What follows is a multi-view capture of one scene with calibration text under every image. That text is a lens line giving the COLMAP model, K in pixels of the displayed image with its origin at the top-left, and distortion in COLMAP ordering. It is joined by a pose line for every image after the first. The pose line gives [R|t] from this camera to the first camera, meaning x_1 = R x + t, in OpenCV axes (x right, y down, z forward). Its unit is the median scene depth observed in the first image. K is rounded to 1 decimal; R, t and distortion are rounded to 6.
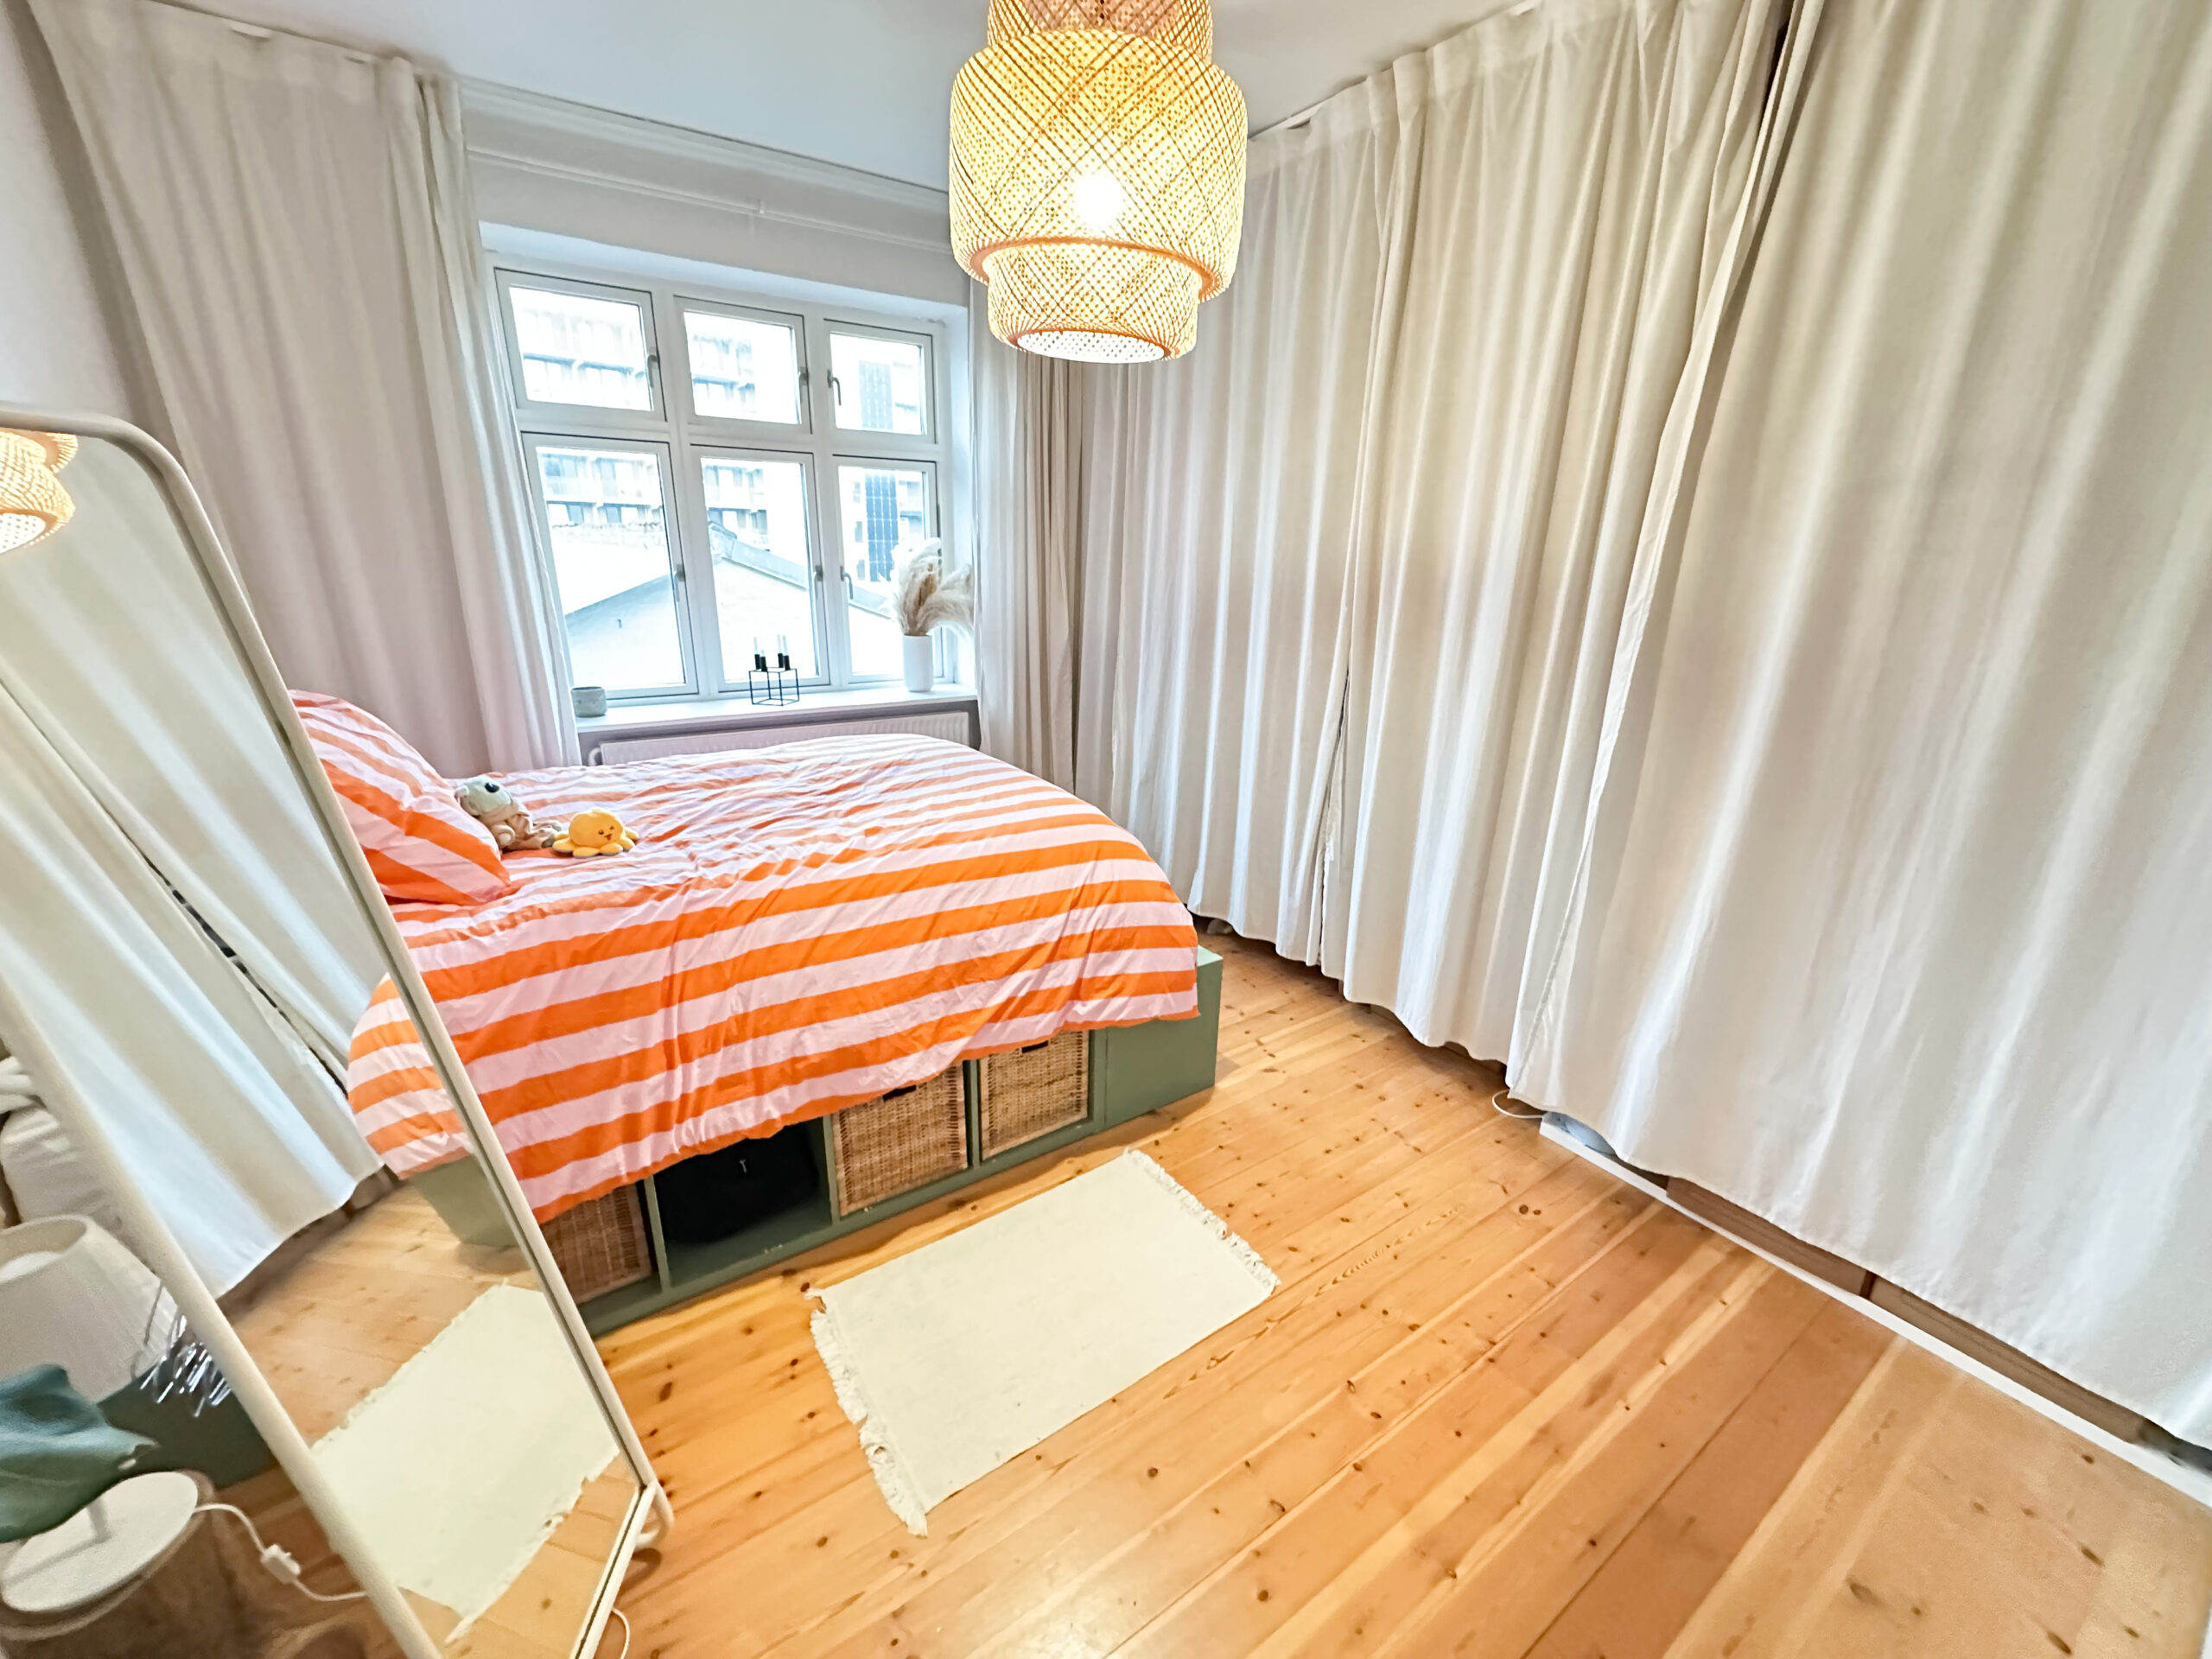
lens RADIAL K [[881.3, 0, 1105.8], [0, 881.3, 827.6], [0, 0, 1]] dist [-0.002523, 0.000434]
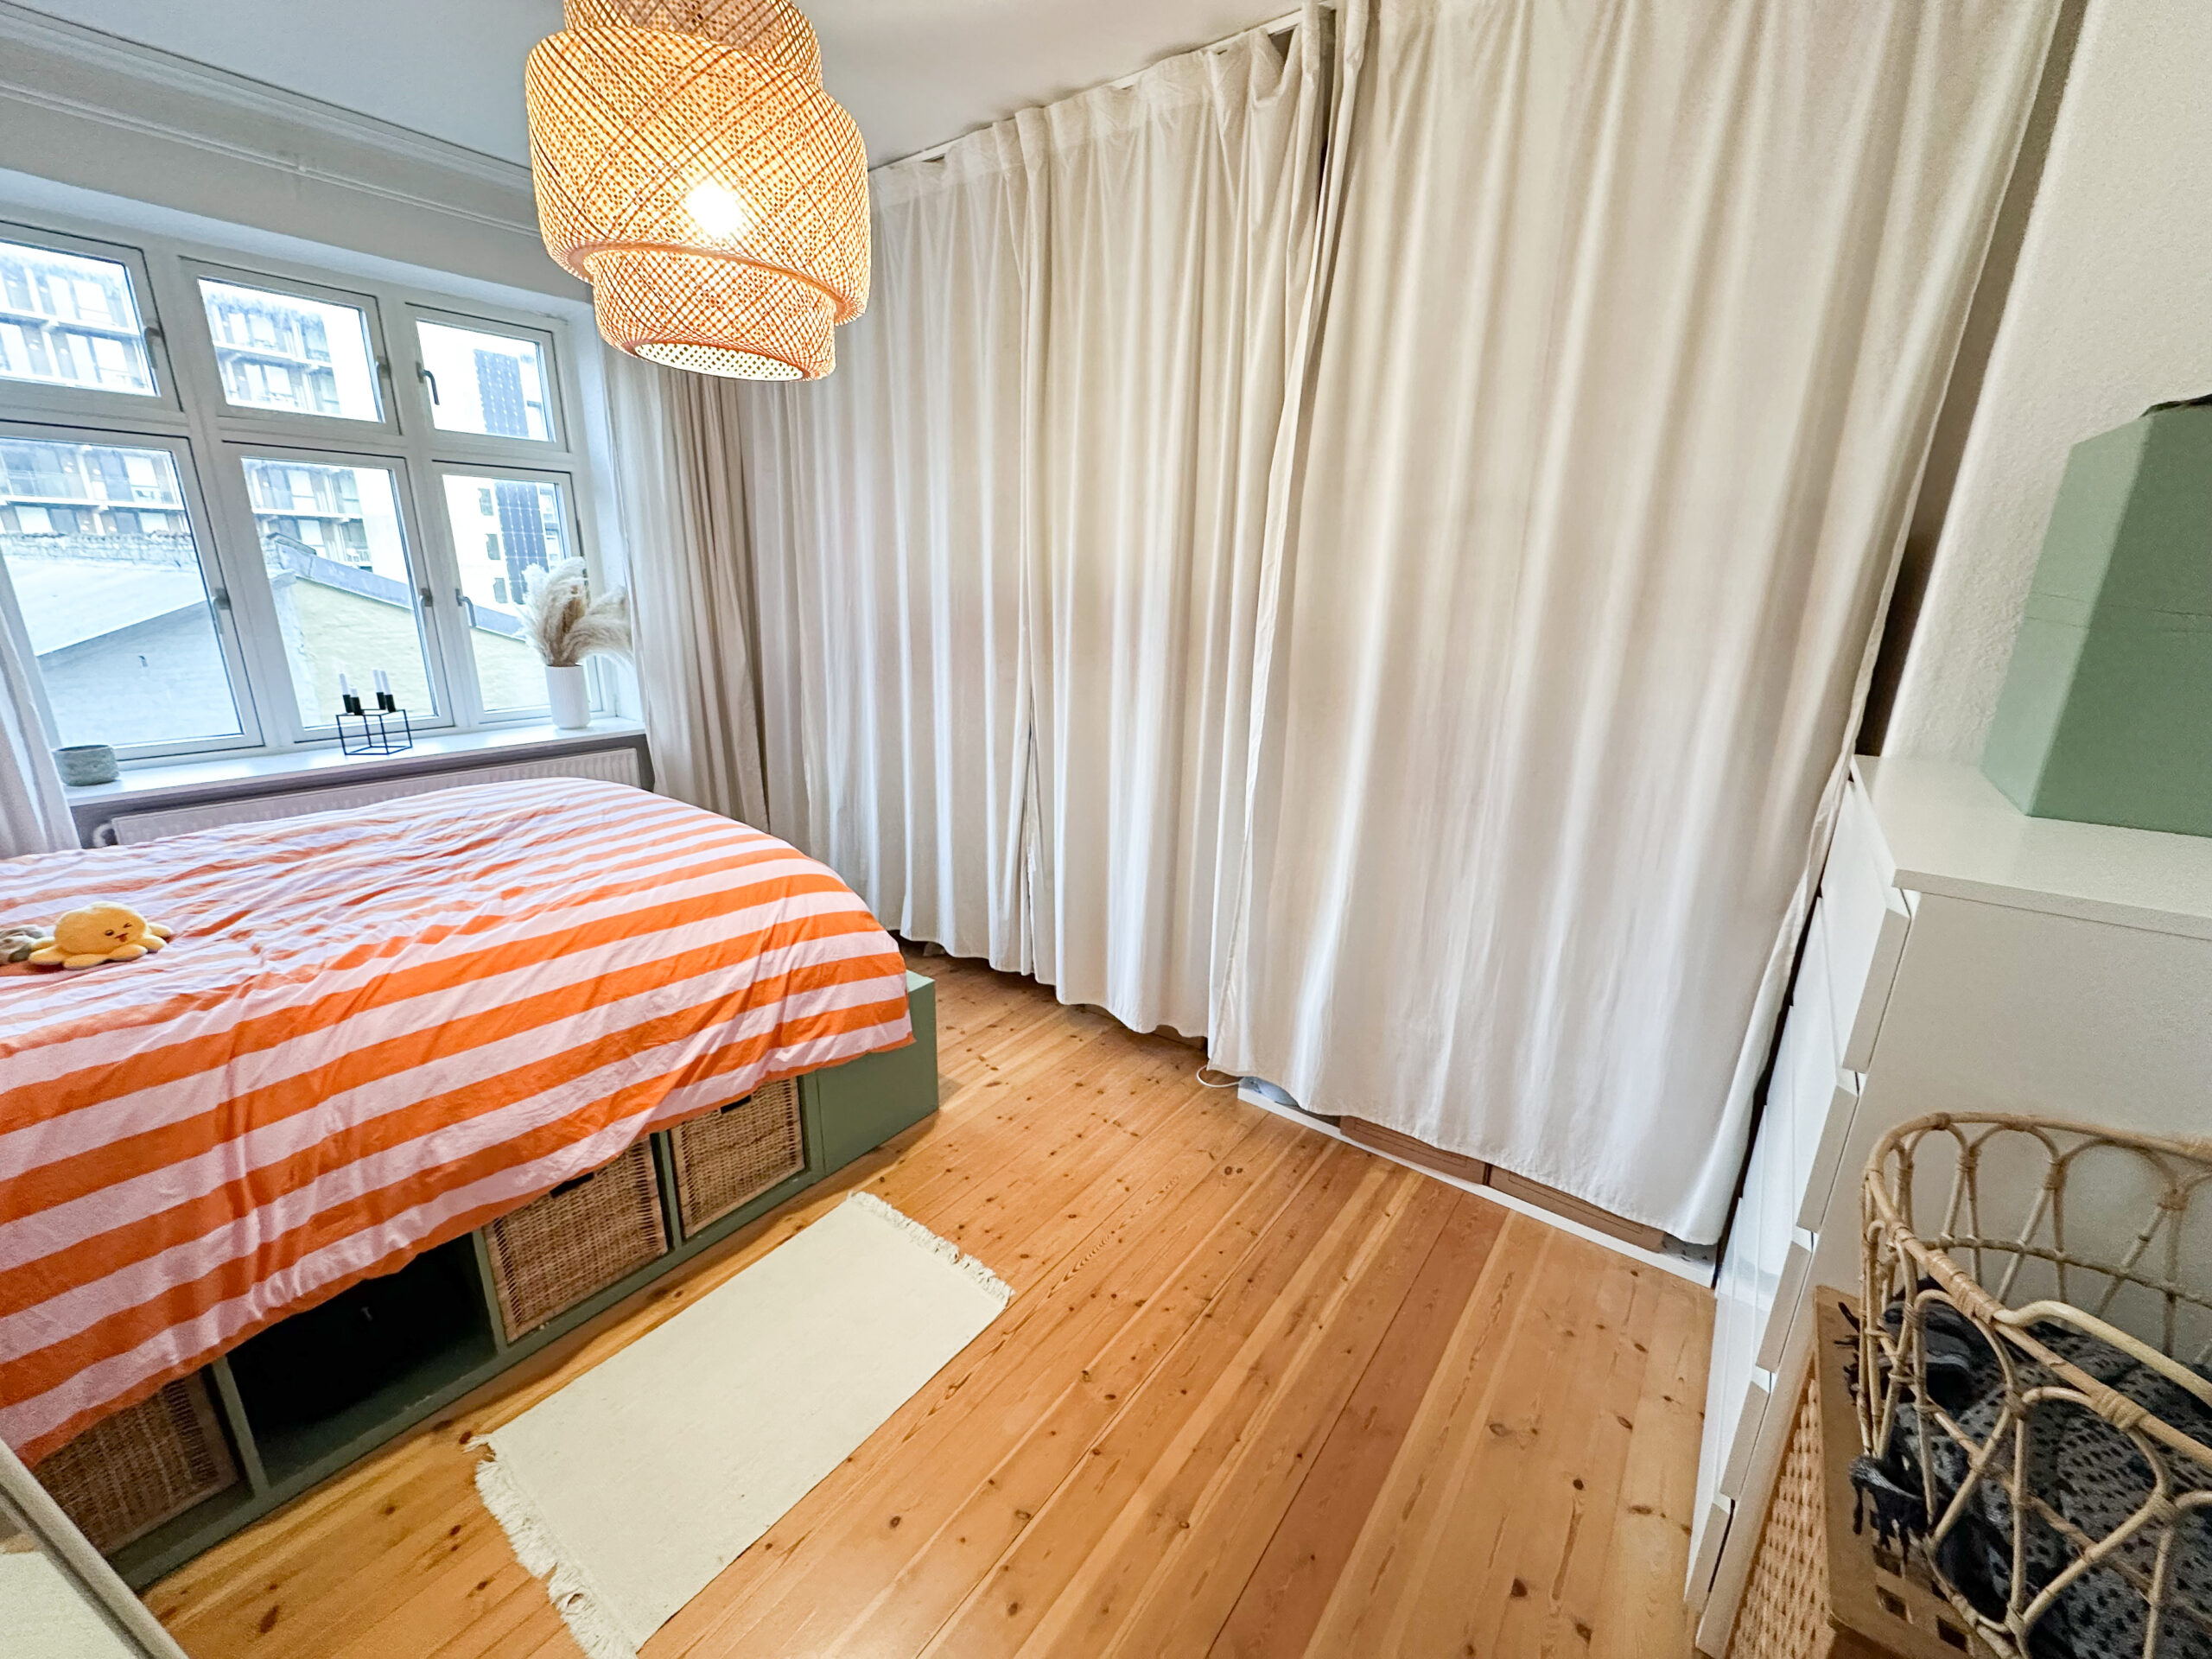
lens RADIAL K [[881.3, 0, 1105.6], [0, 881.3, 827.2], [0, 0, 1]] dist [-0.002523, 0.000434]
pose [[0.947839, -0.088138, 0.306320, 0.031751], [0.093926, 0.995570, -0.004174, -0.001719], [-0.304596, 0.032727, 0.951919, -0.012224]]
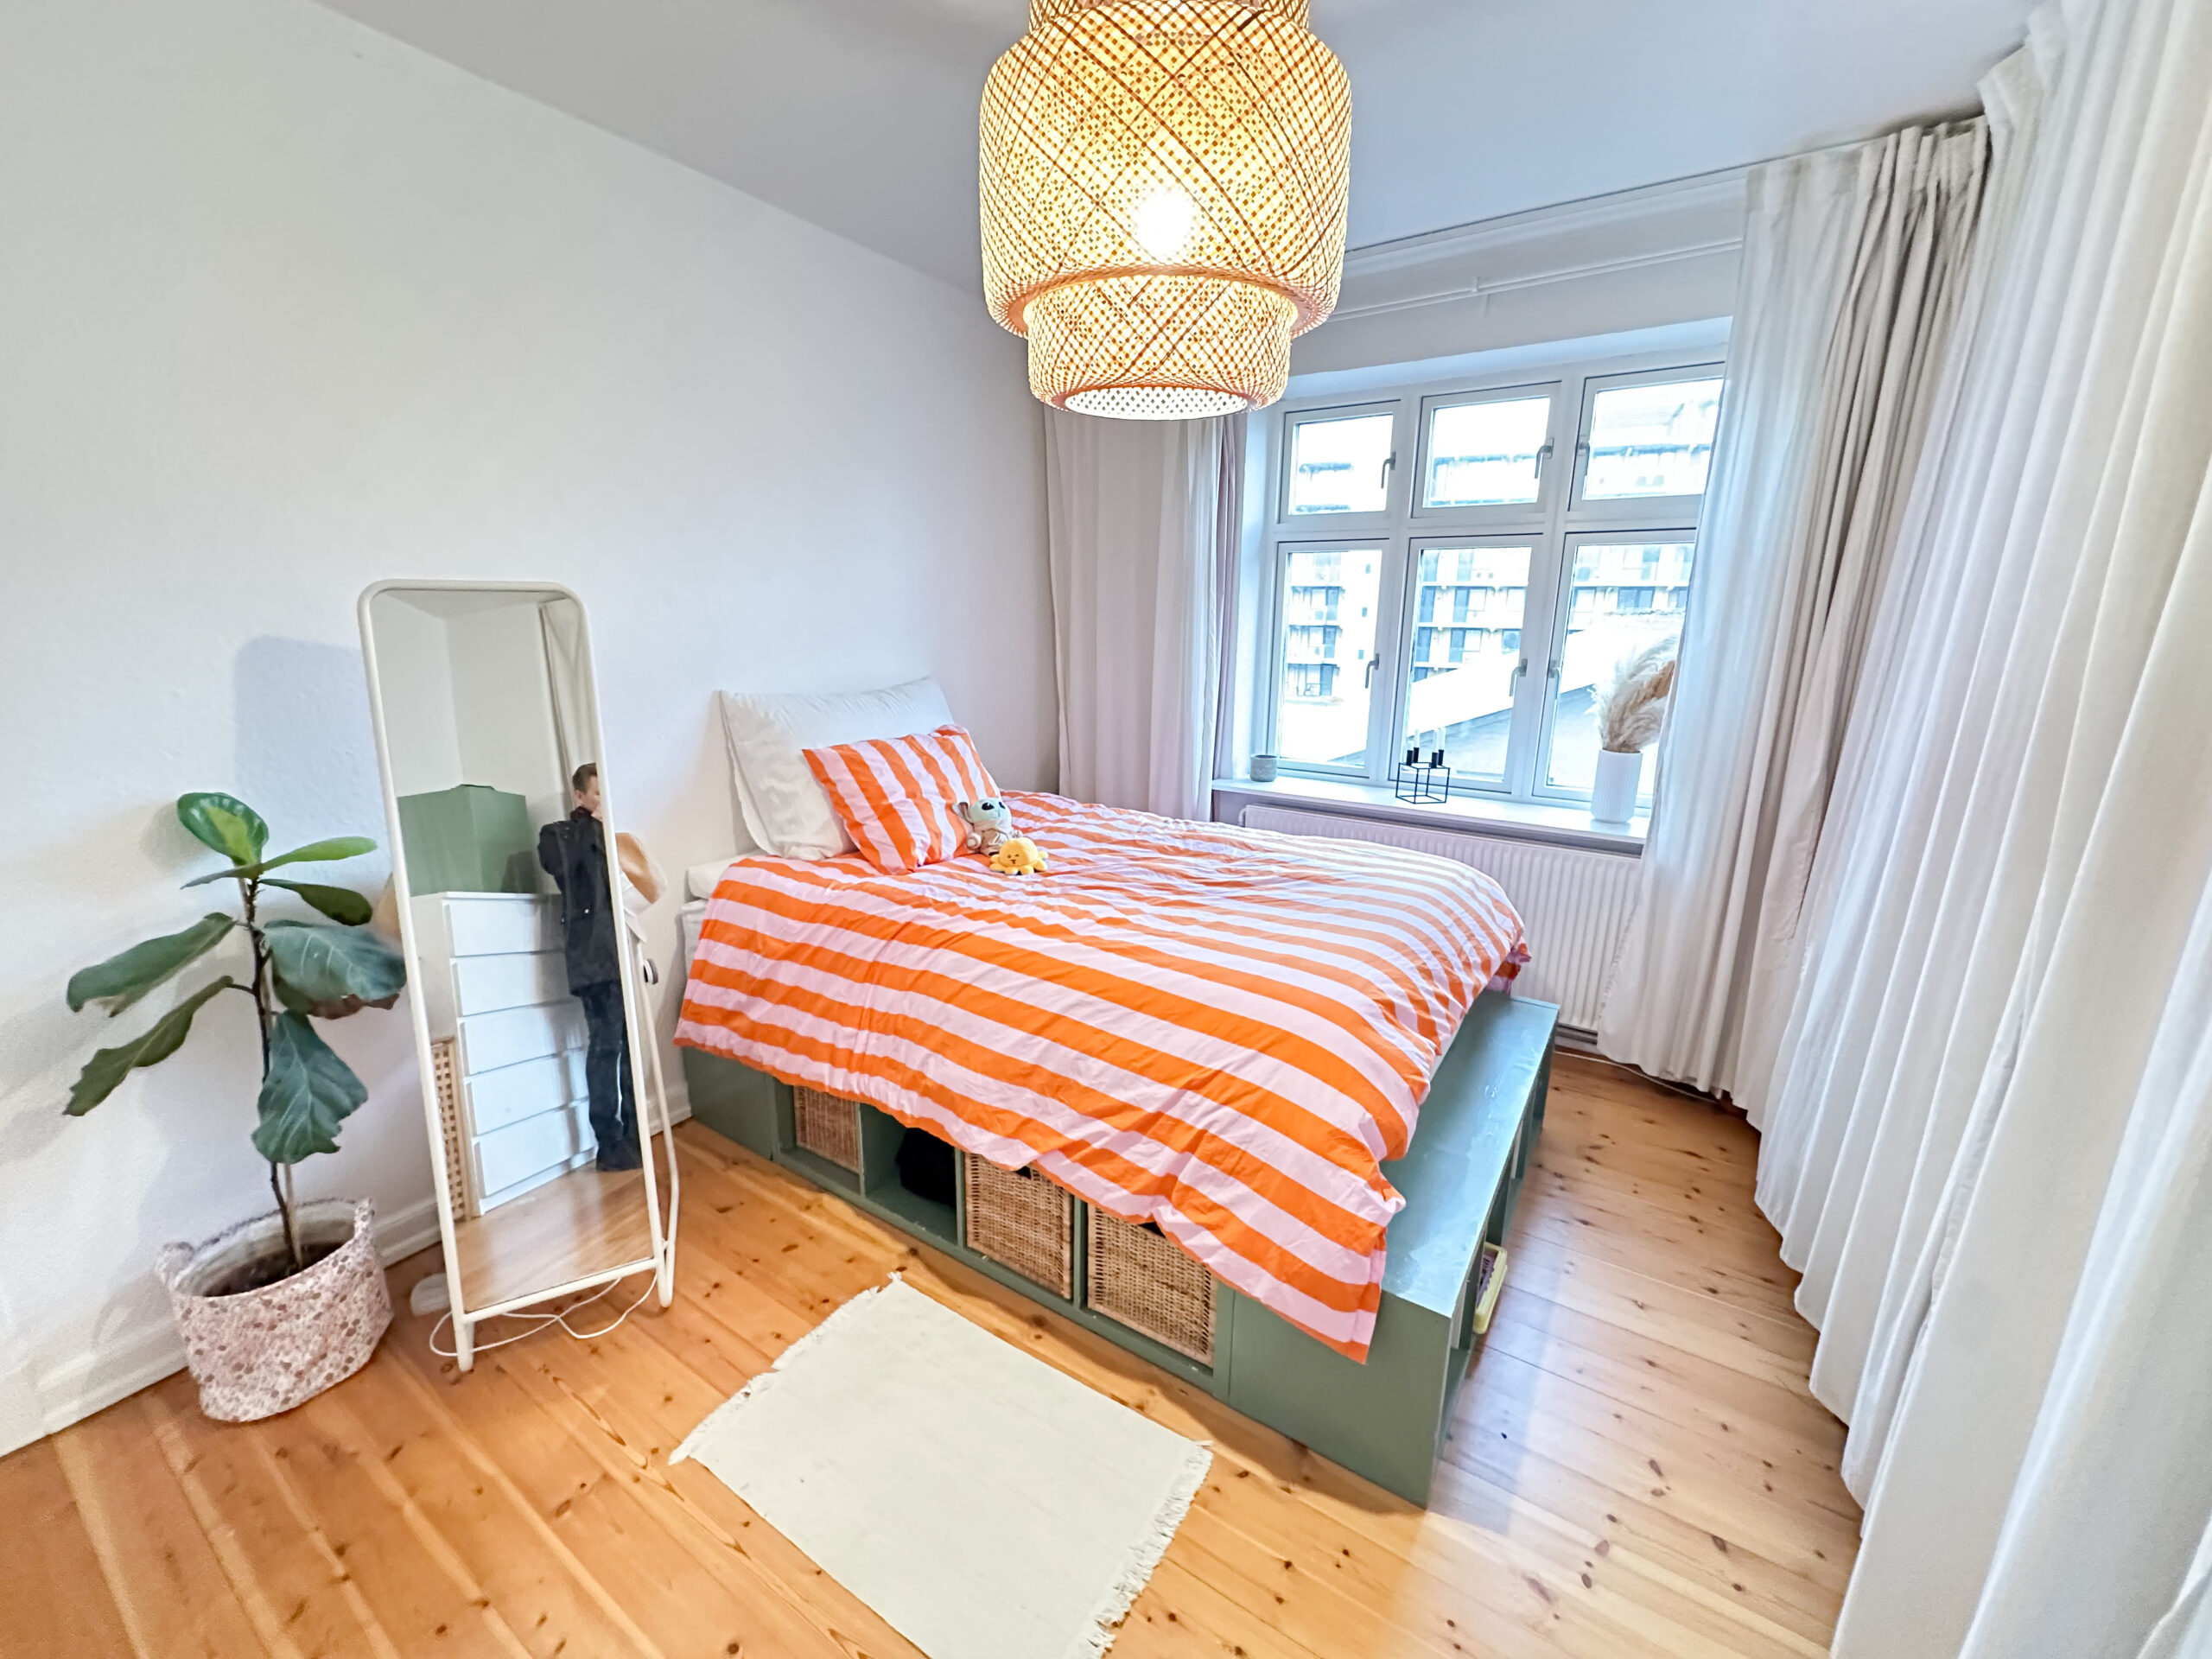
lens RADIAL K [[881.3, 0, 1104.3], [0, 881.3, 831.7], [0, 0, 1]] dist [-0.002523, 0.000434]
pose [[0.388611, 0.206615, -0.897938, 0.598659], [-0.283206, 0.954143, 0.096982, -0.184802], [0.876799, 0.216613, 0.429305, 0.547031]]
